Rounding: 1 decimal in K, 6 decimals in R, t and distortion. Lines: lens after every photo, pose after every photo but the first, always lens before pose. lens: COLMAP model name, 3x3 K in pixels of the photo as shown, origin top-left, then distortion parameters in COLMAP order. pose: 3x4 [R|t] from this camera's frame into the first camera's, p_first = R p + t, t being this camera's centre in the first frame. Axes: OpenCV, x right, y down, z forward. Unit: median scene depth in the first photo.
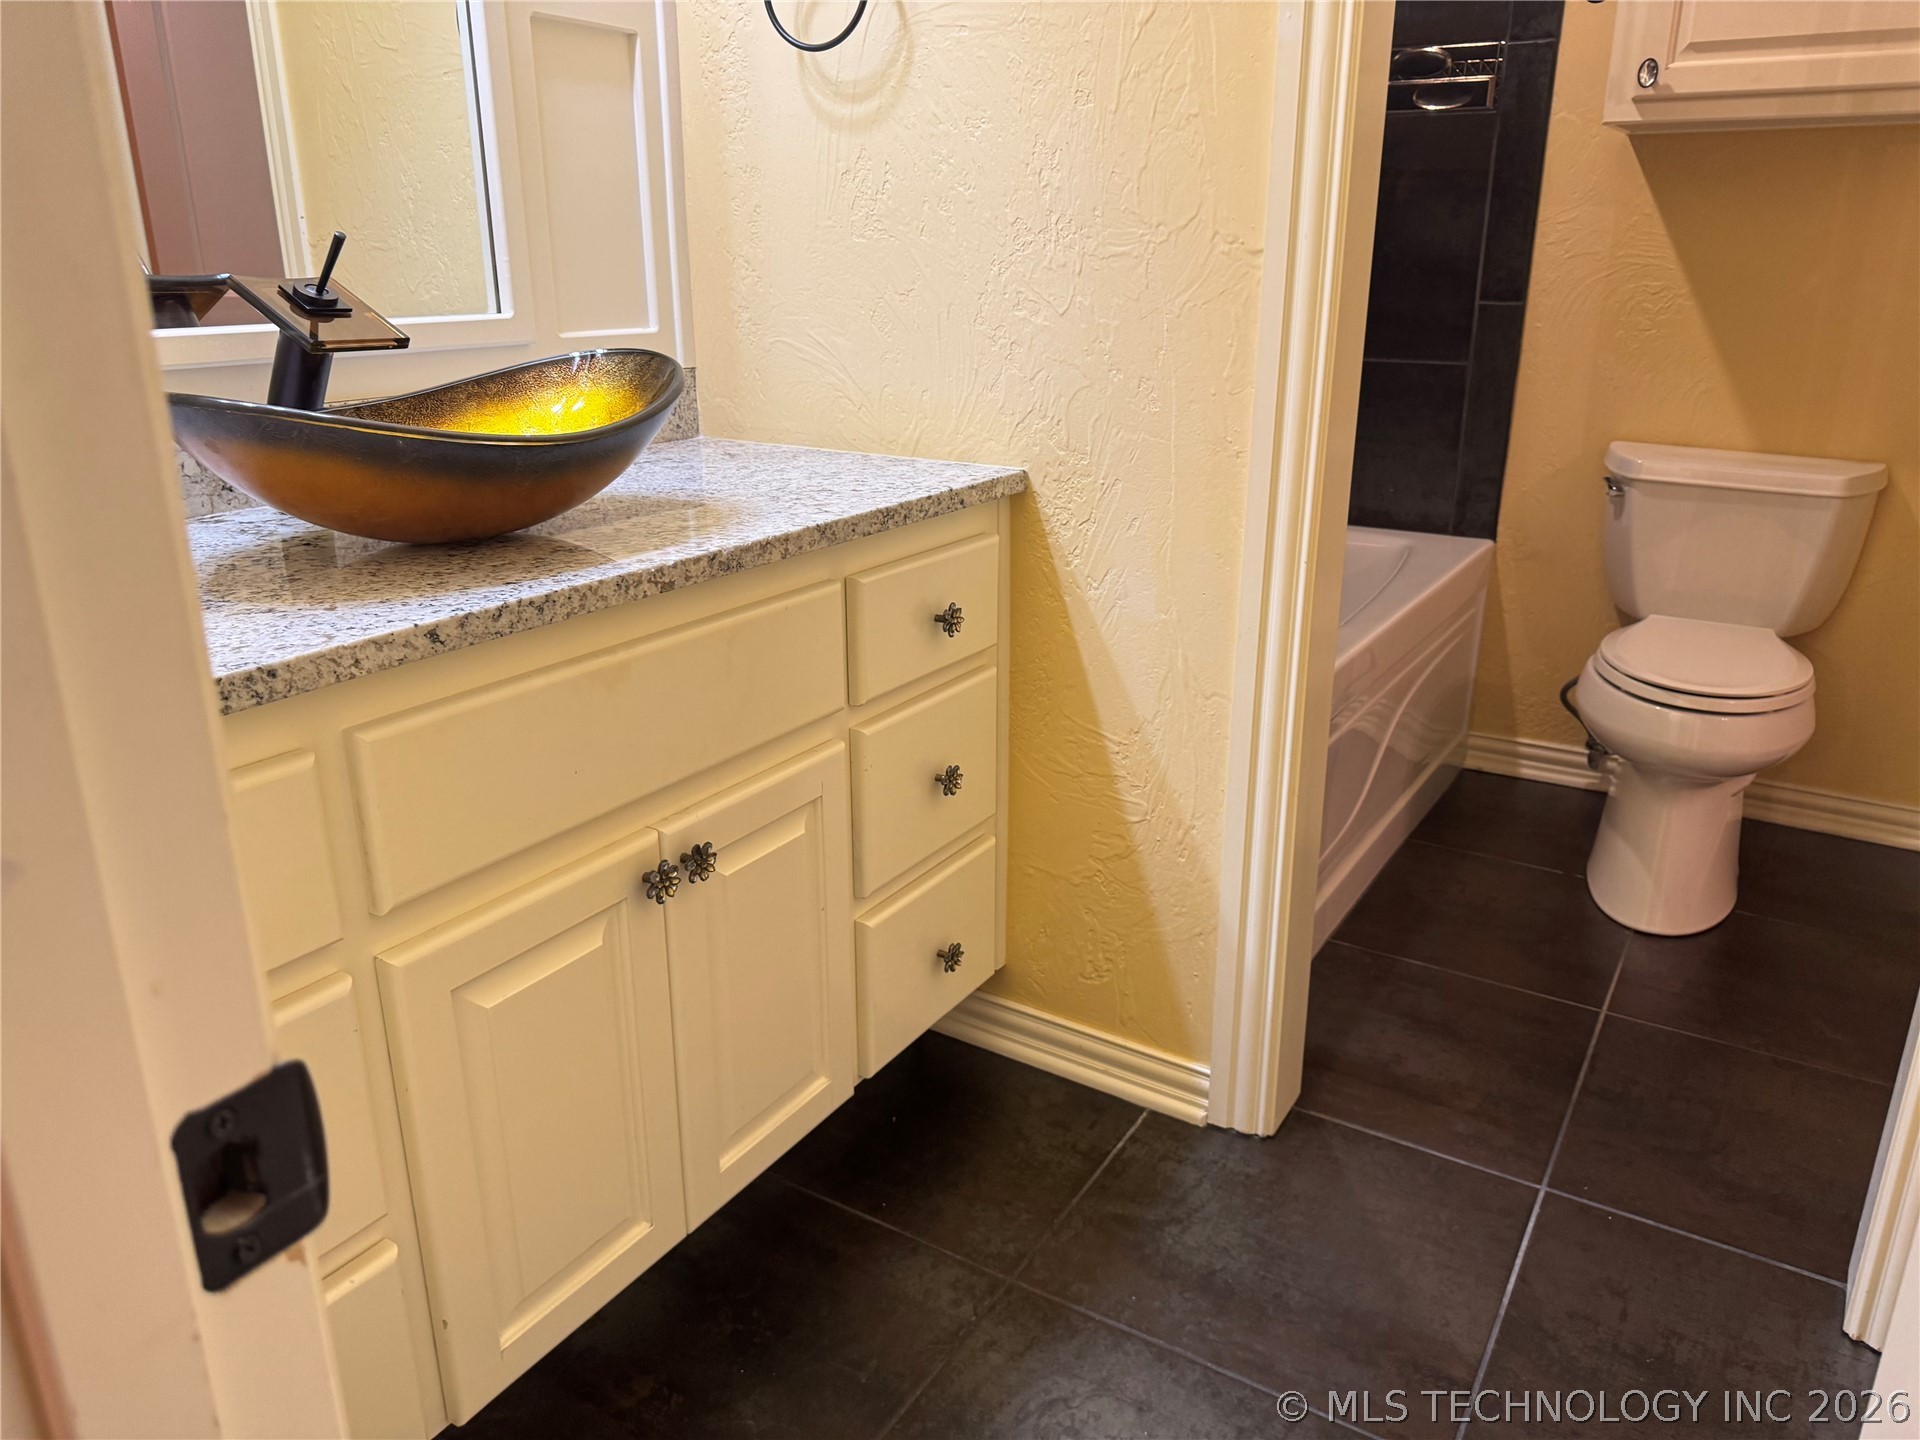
lens RADIAL K [[1320.9, 0, 960.0], [0, 1320.9, 720.0], [0, 0, 1]] dist [0.166487, -0.351873]
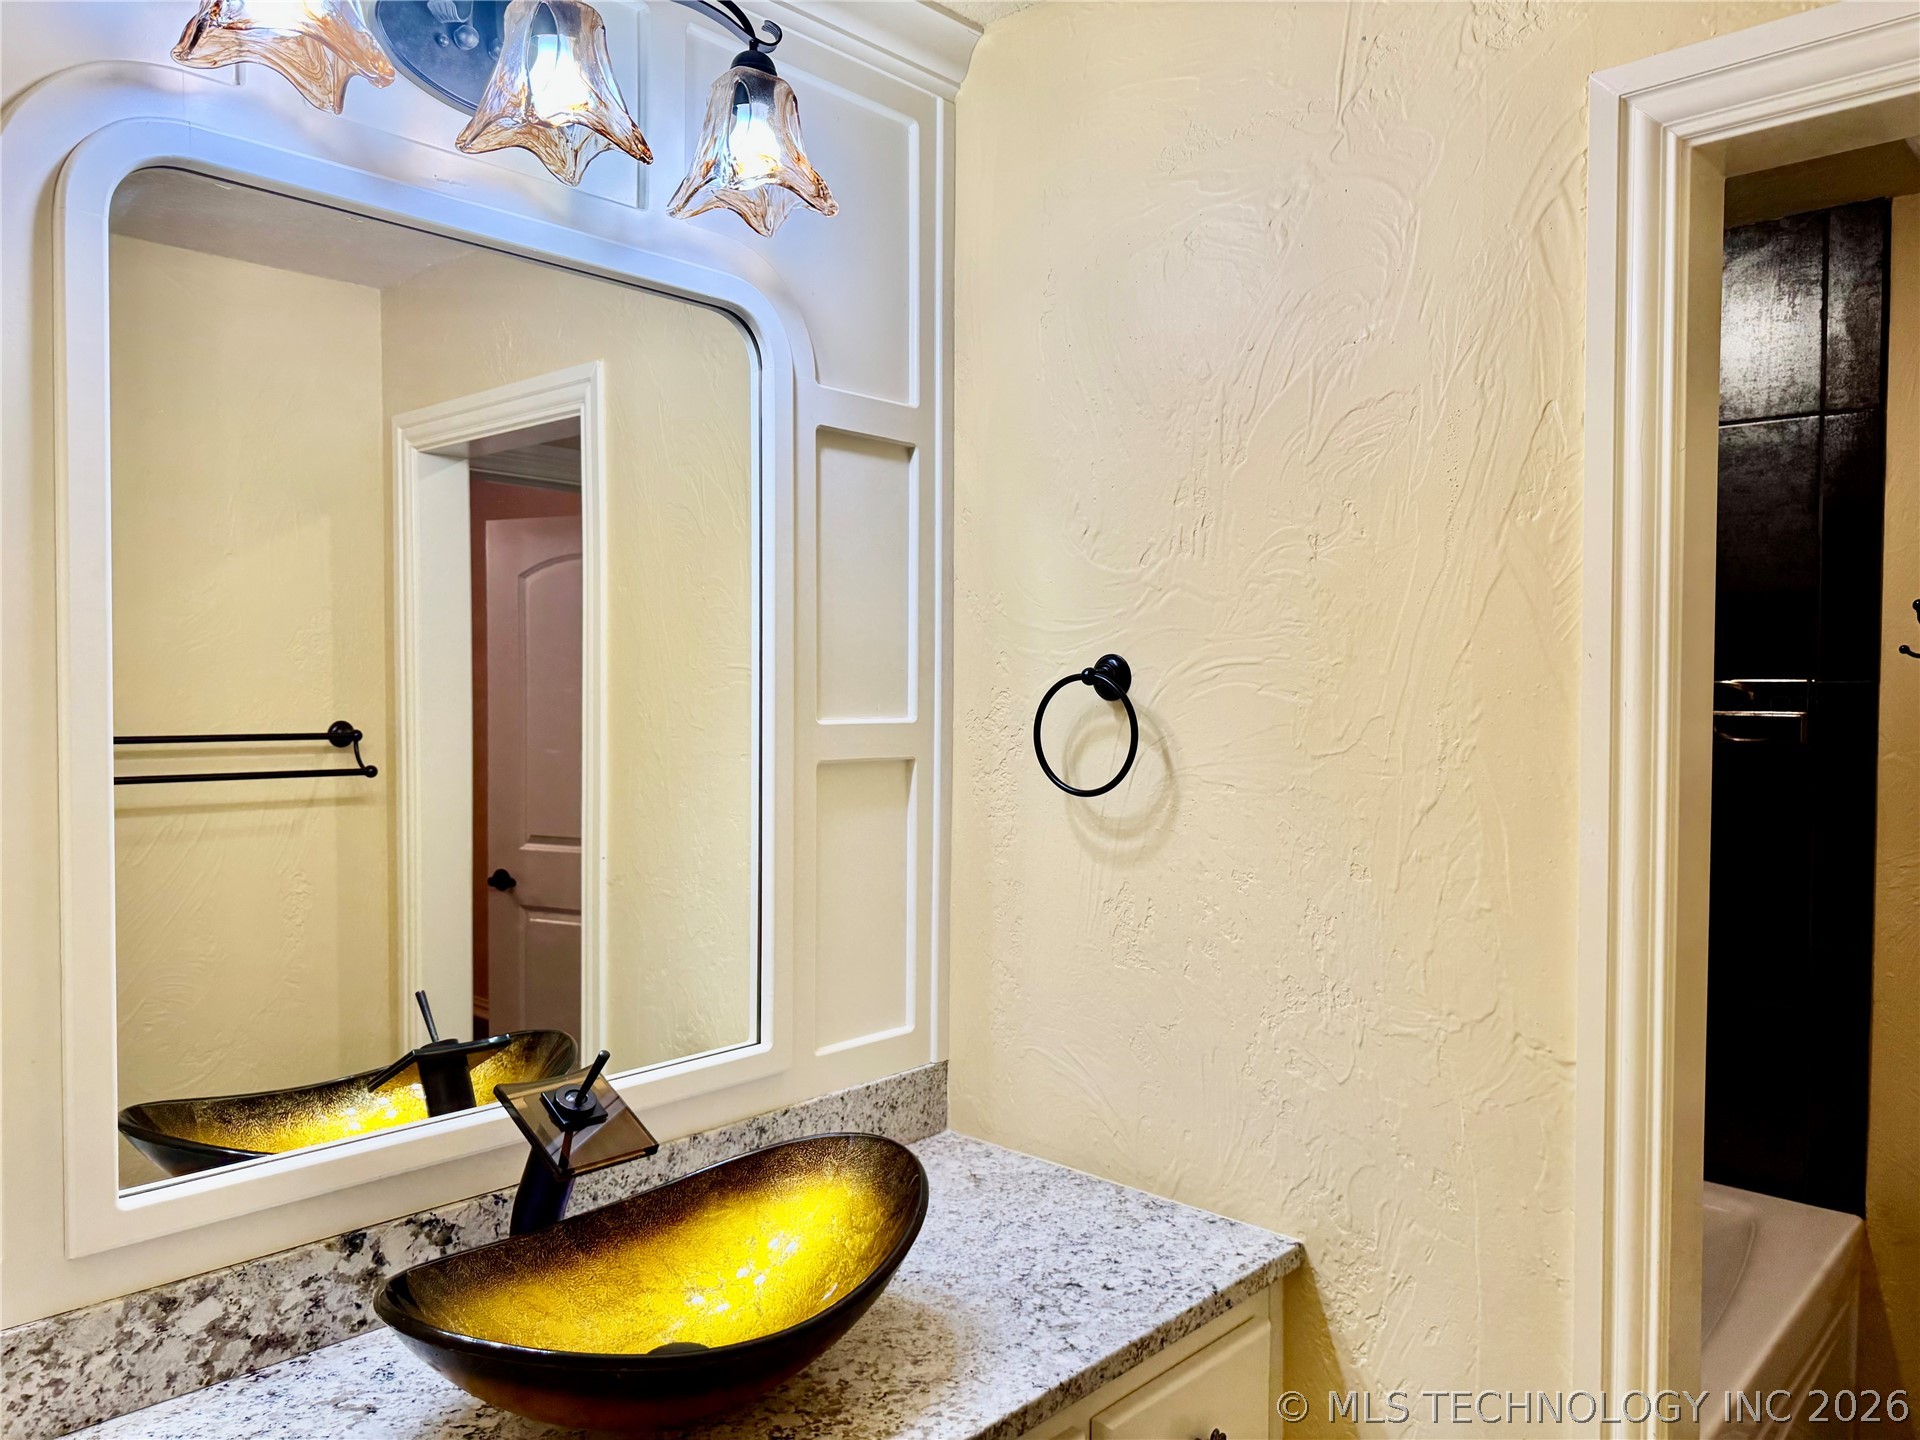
lens RADIAL K [[1320.9, 0, 960.0], [0, 1320.9, 720.0], [0, 0, 1]] dist [0.166487, -0.351873]
pose [[0.981089, 0.010287, -0.193284, -0.004185], [-0.064904, 0.958256, -0.278446, -0.267463], [0.182351, 0.285725, 0.940802, 0.018830]]
